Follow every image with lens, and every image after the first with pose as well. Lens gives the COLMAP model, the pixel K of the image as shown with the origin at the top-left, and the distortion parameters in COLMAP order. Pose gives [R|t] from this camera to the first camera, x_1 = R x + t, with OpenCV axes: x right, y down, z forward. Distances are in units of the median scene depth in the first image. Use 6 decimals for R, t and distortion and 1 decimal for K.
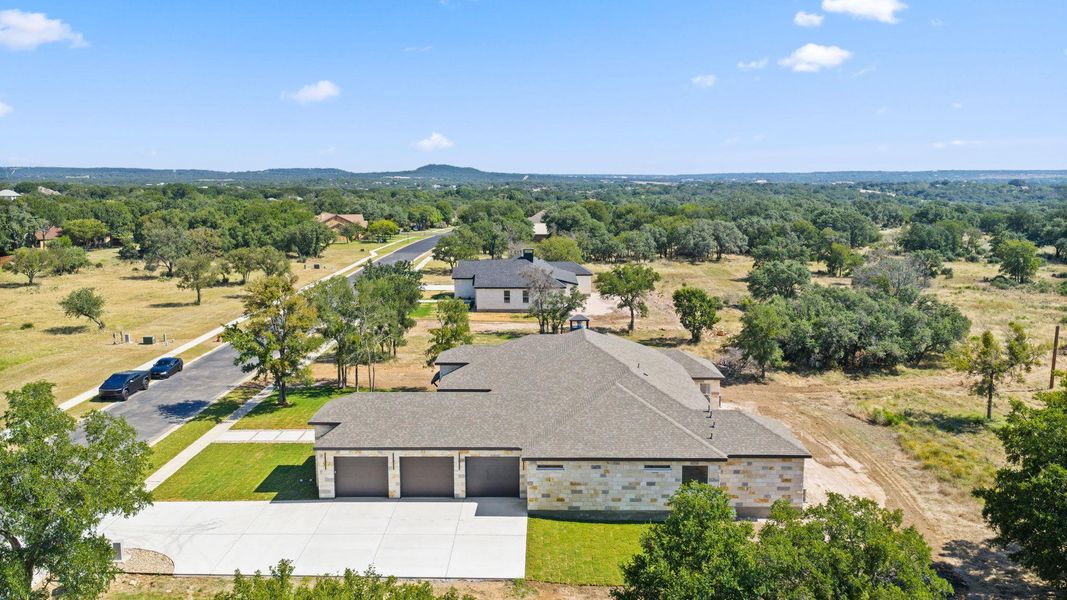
lens RADIAL K [[888.3, 0, 533.5], [0, 888.3, 300.0], [0, 0, 1]] dist [0.007118, -0.006201]
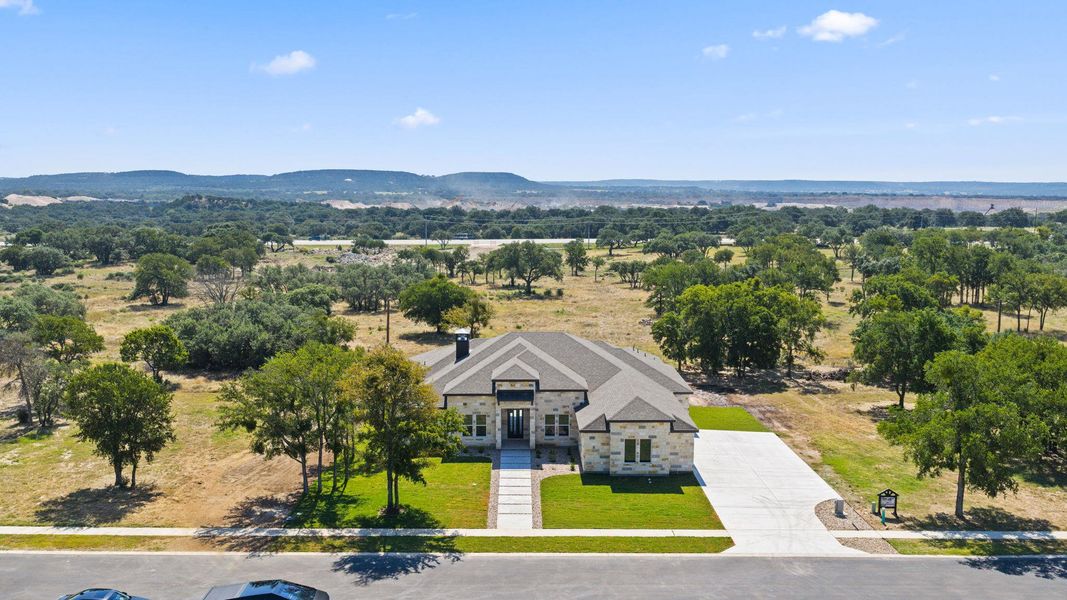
lens RADIAL K [[909.6, 0, 533.5], [0, 909.6, 300.0], [0, 0, 1]] dist [0.005140, 0.003054]
pose [[-0.028442, -0.127569, 0.991422, -1.116860], [0.133816, 0.982410, 0.130248, -0.160551], [-0.990598, 0.136373, -0.010870, 0.910133]]
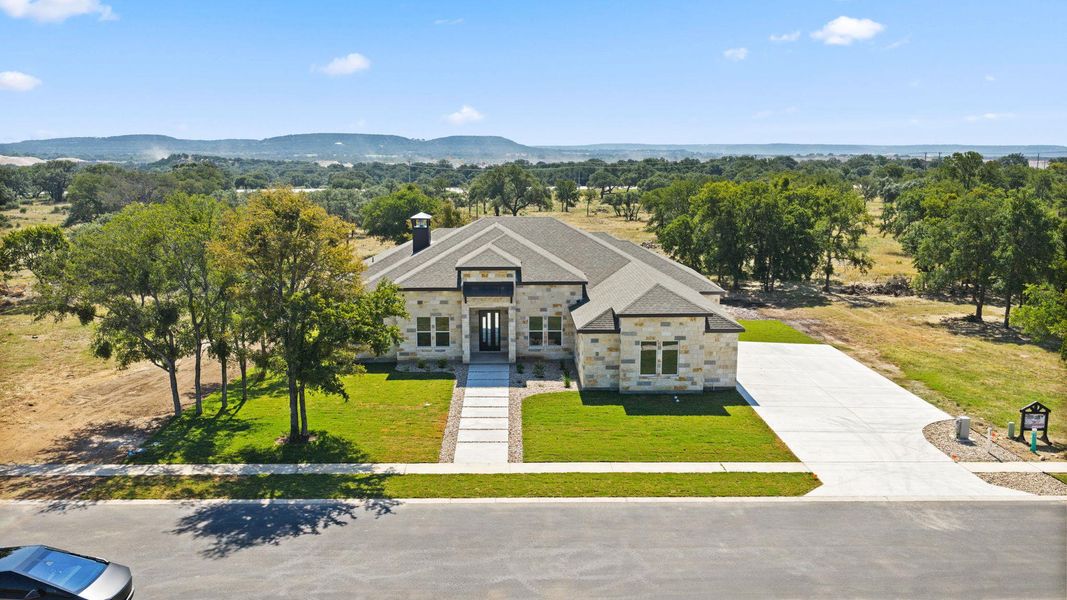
lens RADIAL K [[888.3, 0, 533.5], [0, 888.3, 300.0], [0, 0, 1]] dist [0.007118, -0.006201]
pose [[-0.039911, -0.167025, 0.985144, -0.833346], [0.137074, 0.975693, 0.170976, -0.033632], [-0.989756, 0.141862, -0.016046, 0.910097]]
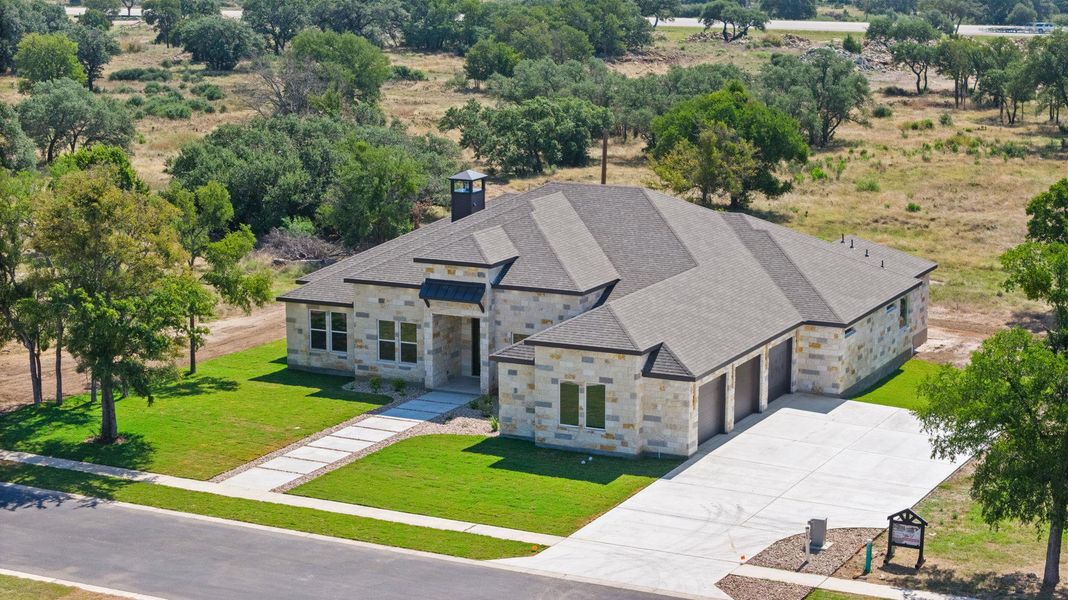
lens RADIAL K [[2177.8, 0, 534.0], [0, 2177.8, 300.0], [0, 0, 1]] dist [-0.216933, 0.278588]
pose [[0.434987, -0.167616, 0.884698, -1.262944], [0.123664, 0.984332, 0.125690, -0.077453], [-0.891904, 0.054732, 0.448900, 0.289757]]
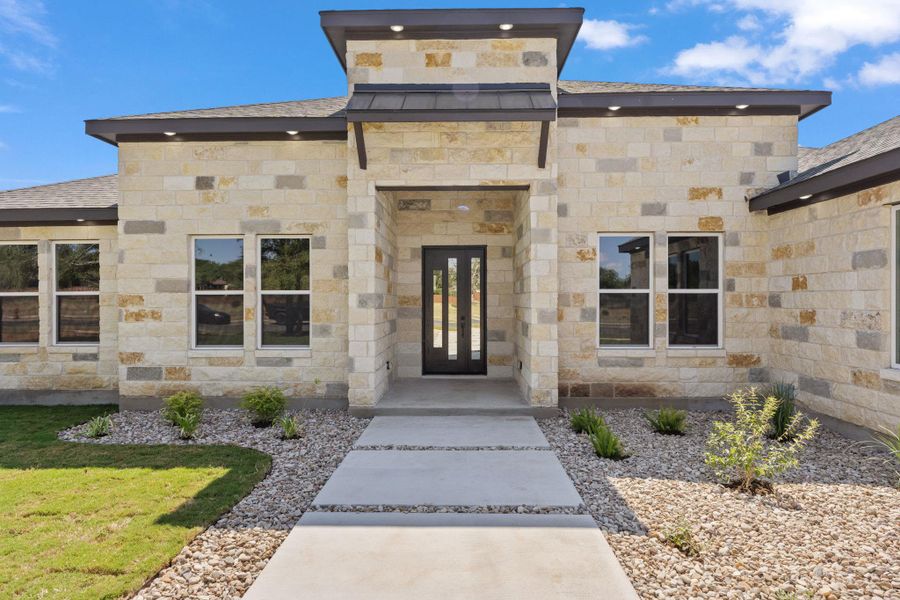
lens RADIAL K [[508.9, 0, 450.0], [0, 508.9, 300.0], [0, 0, 1]] dist [0.000886, 0.000423]
pose [[0.008340, -0.001073, 0.999965, -0.206563], [0.139045, 0.990286, -0.000098, 0.119369], [-0.990251, 0.139041, 0.008409, 0.939265]]
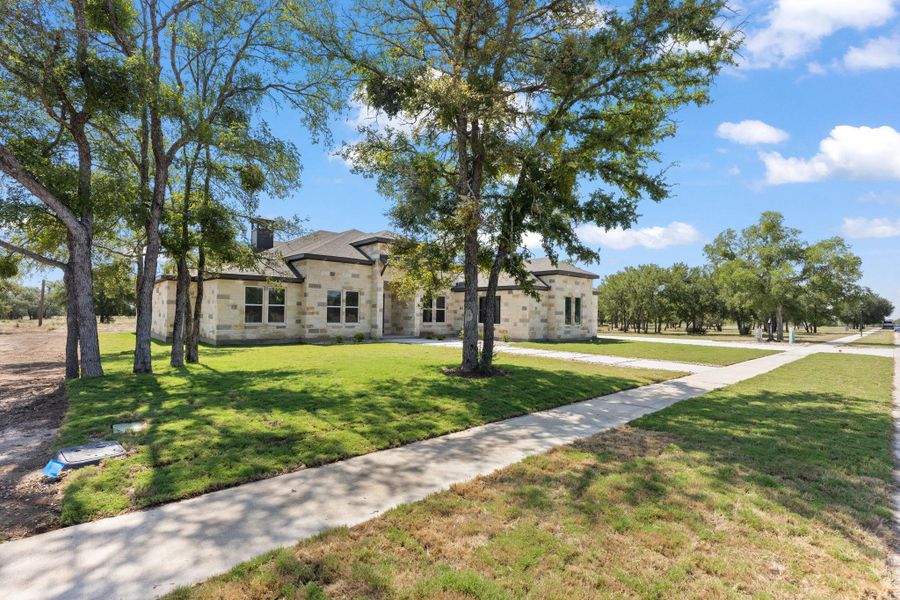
lens RADIAL K [[408.8, 0, 452.0], [0, 408.8, 310.9], [0, 0, 1]] dist [-0.015004, -0.000169]
pose [[-0.682556, -0.003494, 0.730825, -0.387942], [0.085629, 0.992719, 0.084720, 0.093867], [-0.725799, 0.120406, -0.677287, 1.147032]]
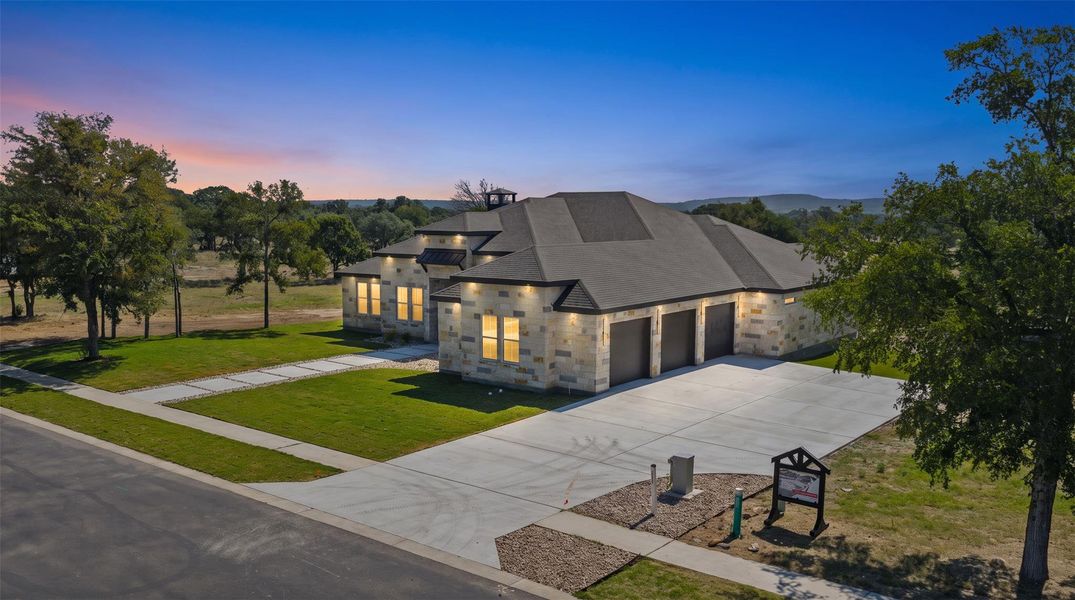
lens RADIAL K [[908.2, 0, 537.5], [0, 908.2, 300.0], [0, 0, 1]] dist [-0.005597, -0.005732]
pose [[0.604583, -0.075693, 0.792937, -0.584957], [0.105031, 0.994358, 0.014838, 0.107868], [-0.789587, 0.074312, 0.609123, 0.479099]]
